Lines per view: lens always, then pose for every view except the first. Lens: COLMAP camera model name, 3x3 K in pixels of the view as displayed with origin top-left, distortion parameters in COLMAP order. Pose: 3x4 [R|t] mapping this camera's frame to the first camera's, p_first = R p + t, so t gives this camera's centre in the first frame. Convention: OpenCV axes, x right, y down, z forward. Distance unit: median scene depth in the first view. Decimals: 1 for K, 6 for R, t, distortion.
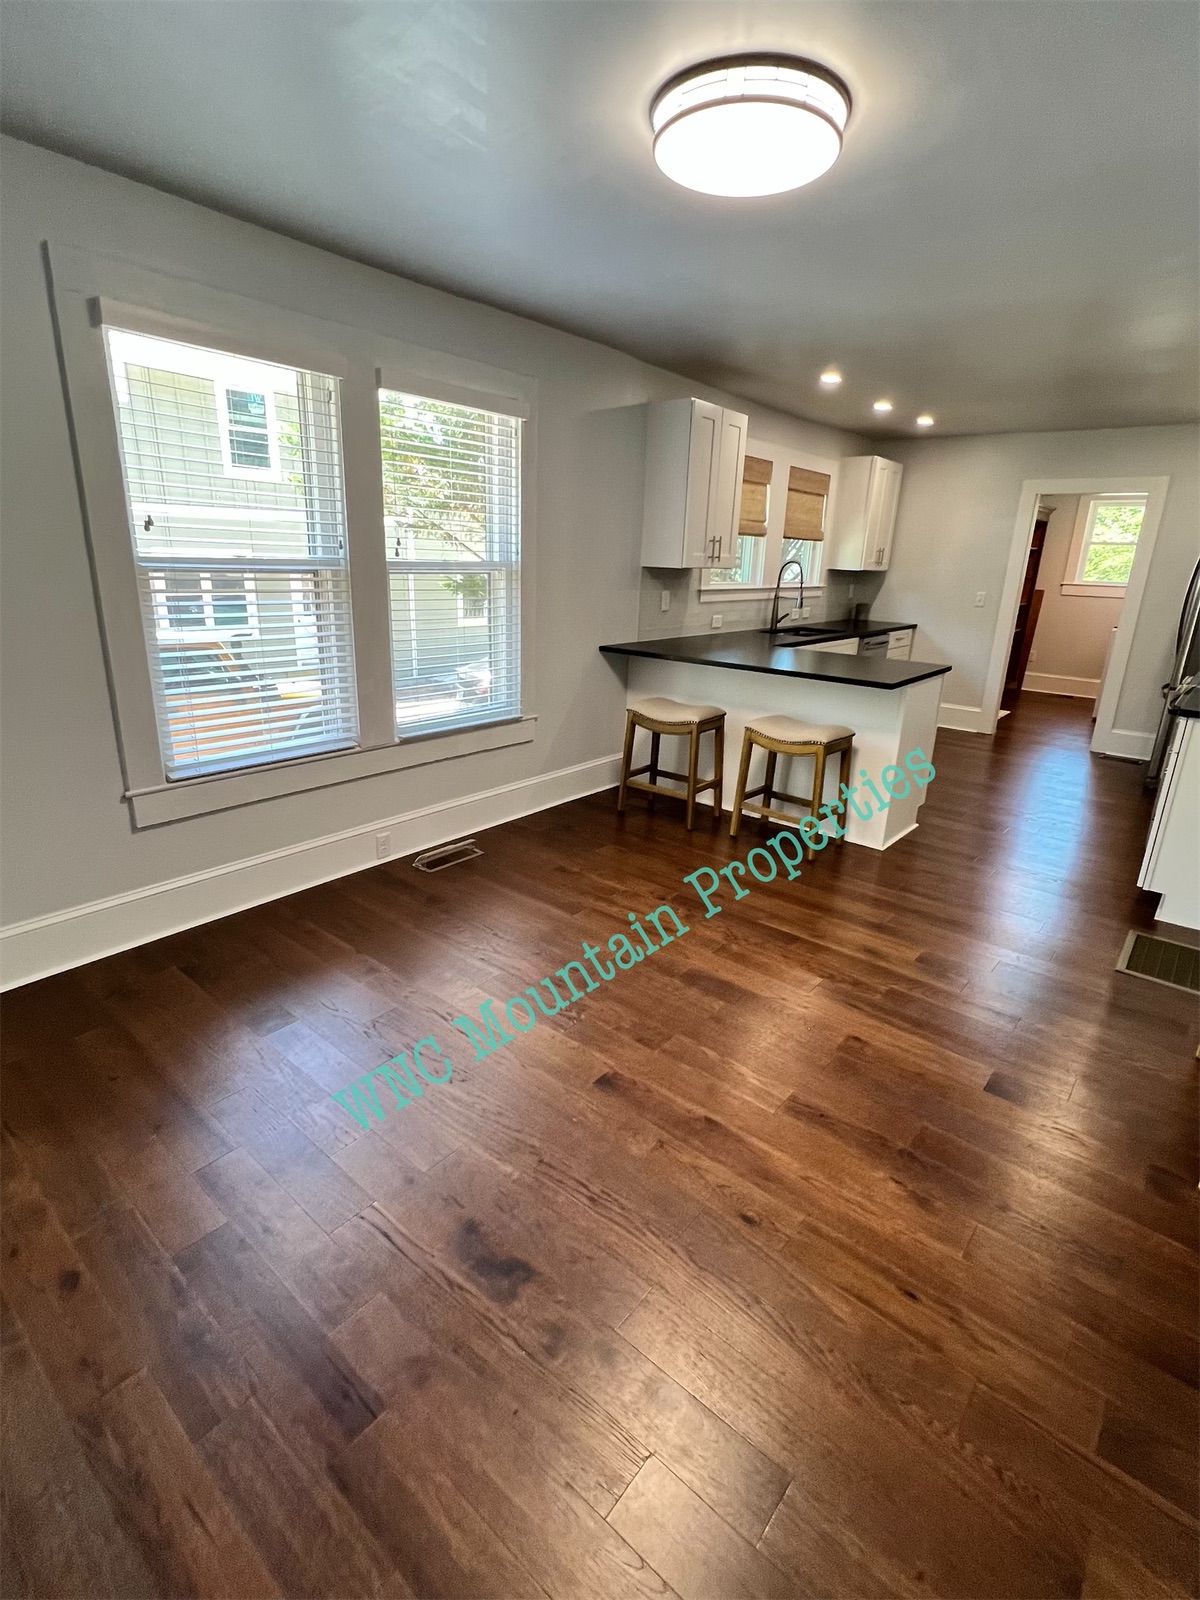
lens RADIAL K [[783.1, 0, 600.0], [0, 783.1, 800.0], [0, 0, 1]] dist [0.001880, 0.000631]
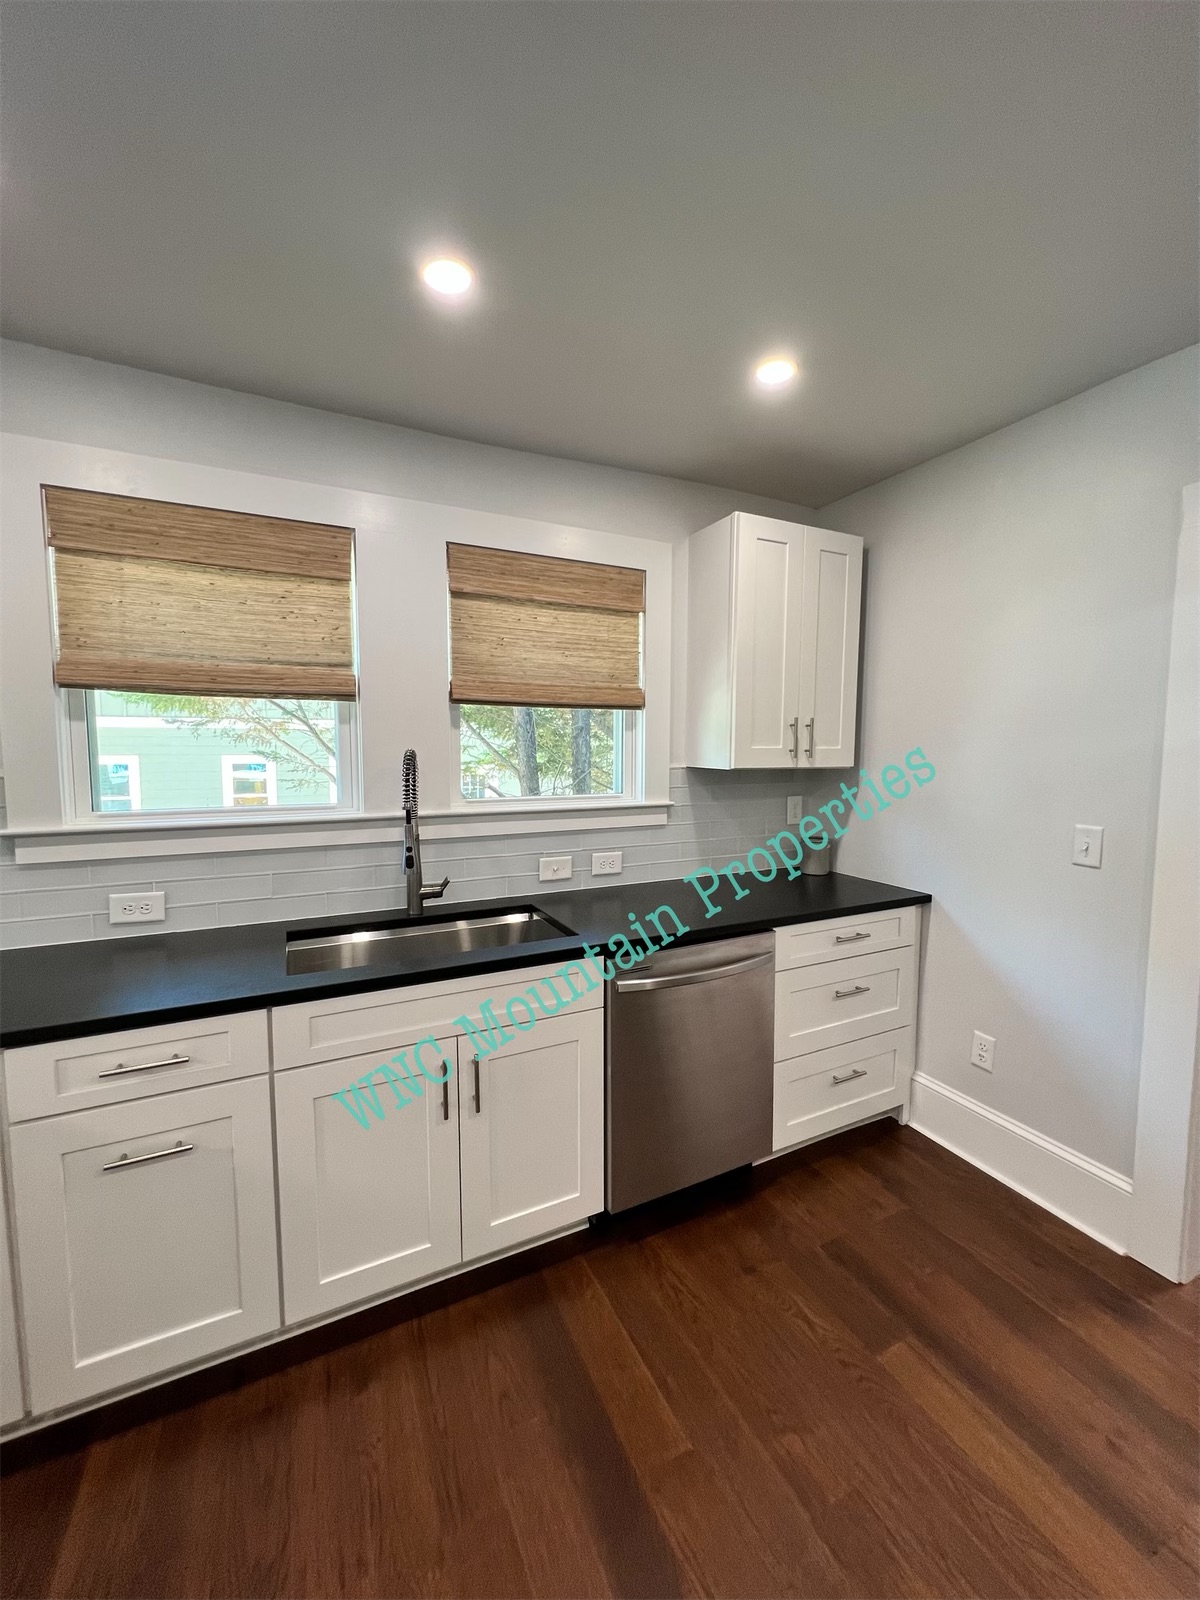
lens RADIAL K [[783.1, 0, 600.0], [0, 783.1, 800.0], [0, 0, 1]] dist [0.001880, 0.000631]
pose [[0.894163, -0.012922, -0.447555, 0.442342], [-0.099222, 0.969011, -0.226212, -0.171841], [0.436609, 0.246678, 0.865172, 0.600915]]
